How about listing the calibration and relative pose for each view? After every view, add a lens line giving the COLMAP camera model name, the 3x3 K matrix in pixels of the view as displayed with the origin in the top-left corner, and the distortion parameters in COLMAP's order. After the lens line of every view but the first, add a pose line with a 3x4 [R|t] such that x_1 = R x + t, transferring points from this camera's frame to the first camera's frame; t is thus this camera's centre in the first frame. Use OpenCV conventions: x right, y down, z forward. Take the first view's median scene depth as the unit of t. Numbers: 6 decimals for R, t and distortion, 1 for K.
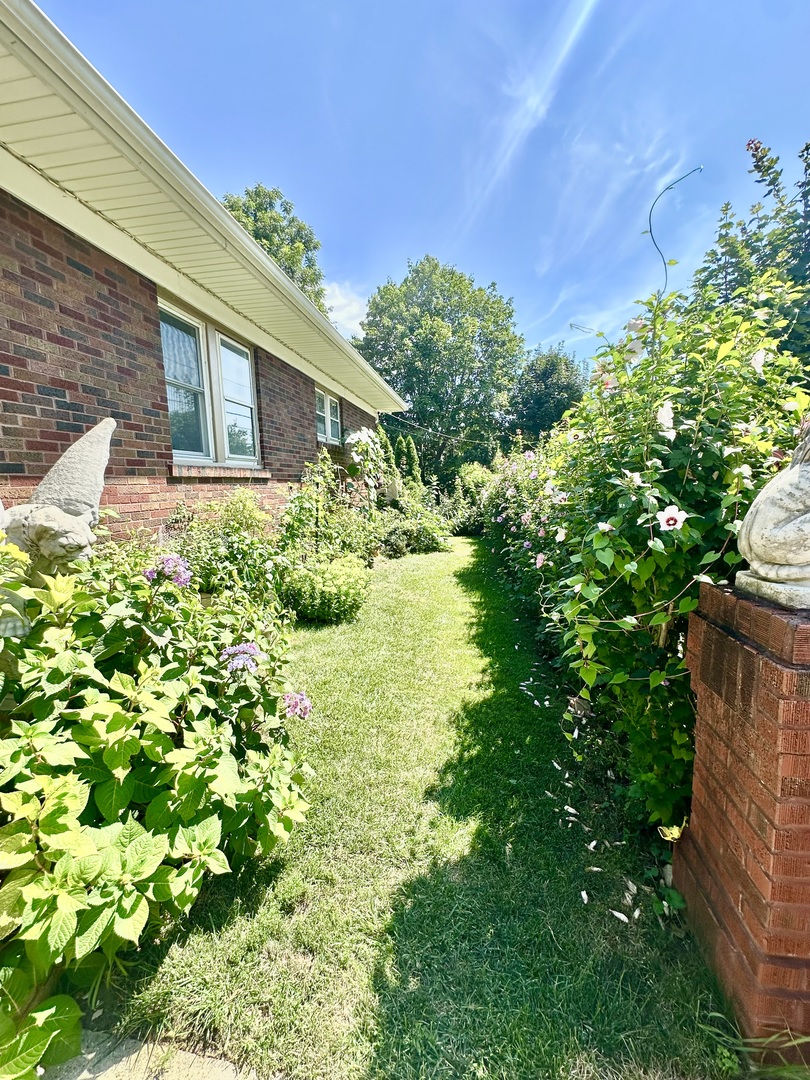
lens RADIAL K [[433.3, 0, 405.0], [0, 433.3, 540.0], [0, 0, 1]] dist [-0.004122, 0.000230]
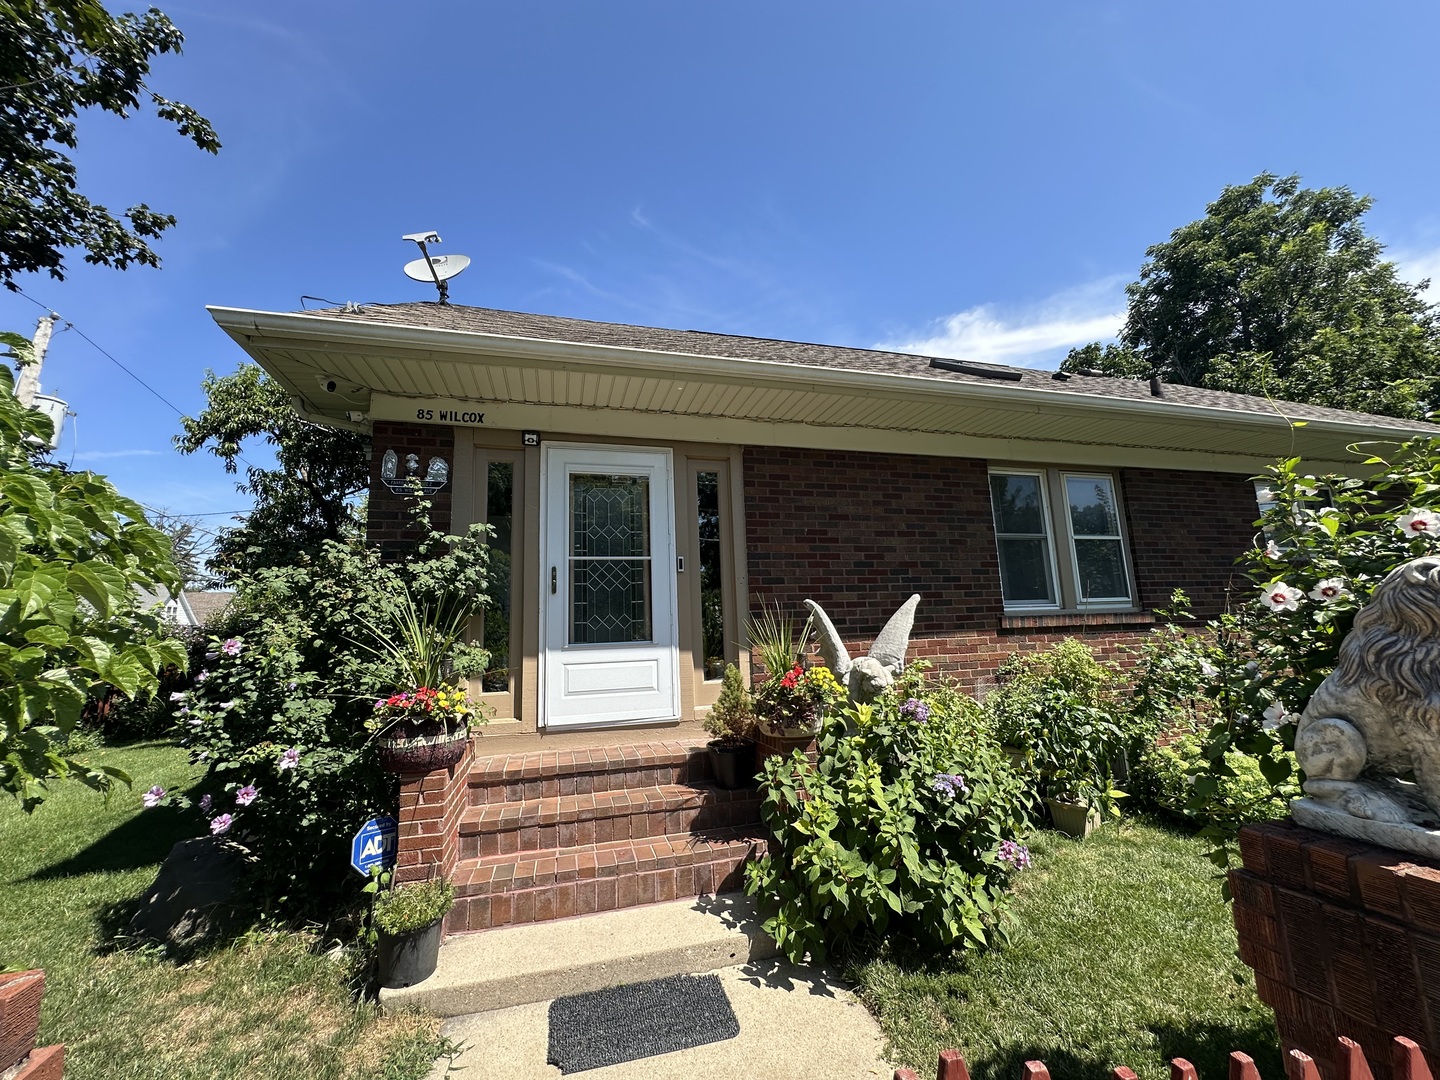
lens RADIAL K [[577.7, 0, 720.0], [0, 577.7, 540.0], [0, 0, 1]] dist [-0.004122, 0.000230]
pose [[0.427914, -0.133406, -0.893920, 0.529075], [-0.095426, 0.976850, -0.191463, -0.028903], [0.898768, 0.167233, 0.405277, -0.248694]]
